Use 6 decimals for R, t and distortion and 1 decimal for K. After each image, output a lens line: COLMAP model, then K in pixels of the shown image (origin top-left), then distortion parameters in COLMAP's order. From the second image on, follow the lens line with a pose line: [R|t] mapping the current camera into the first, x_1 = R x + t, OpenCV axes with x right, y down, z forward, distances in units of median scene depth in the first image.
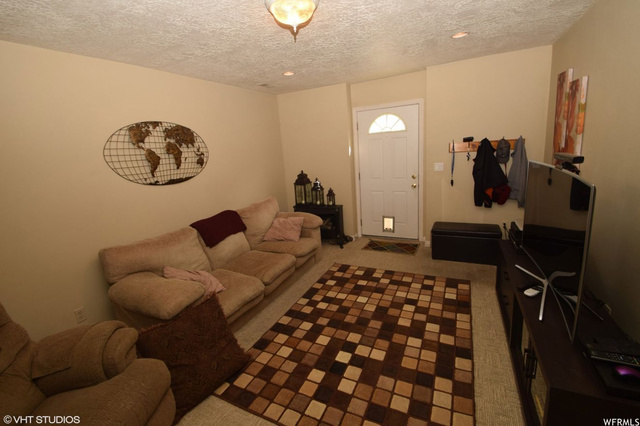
lens RADIAL K [[280.2, 0, 315.7], [0, 280.2, 206.6], [0, 0, 1]] dist [0.003609, -0.008787]
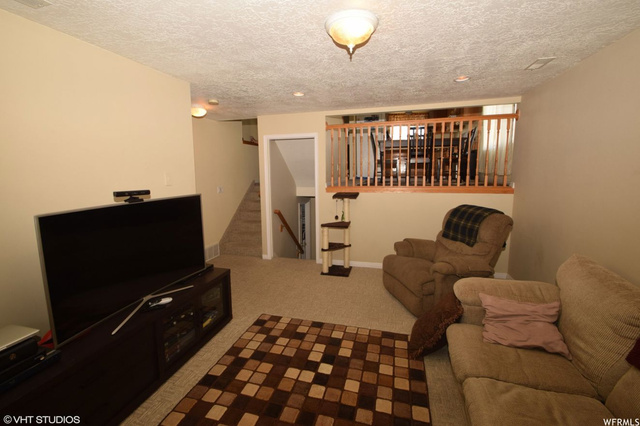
lens RADIAL K [[280.2, 0, 315.7], [0, 280.2, 206.6], [0, 0, 1]] dist [0.003609, -0.008787]
pose [[-0.978091, 0.115989, -0.172869, 0.183220], [0.049339, 0.935899, 0.348796, -0.288740], [0.202244, 0.332625, -0.921118, 1.312348]]
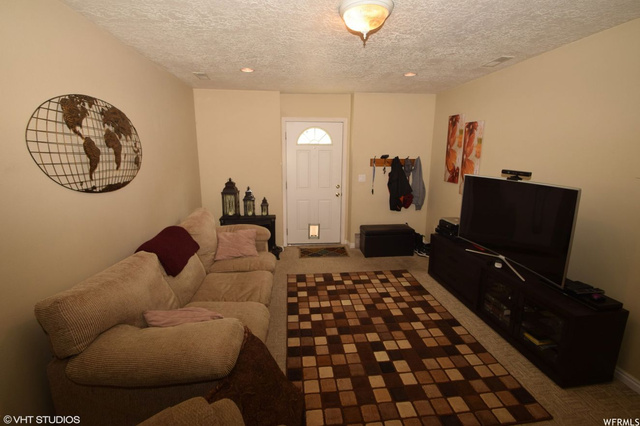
lens RADIAL K [[280.2, 0, 315.7], [0, 280.2, 206.6], [0, 0, 1]] dist [0.003609, -0.008787]
pose [[0.841177, -0.026399, 0.540116, -0.490242], [0.049239, 0.998398, -0.027887, -0.000208], [-0.538514, 0.050053, 0.841129, 0.172675]]
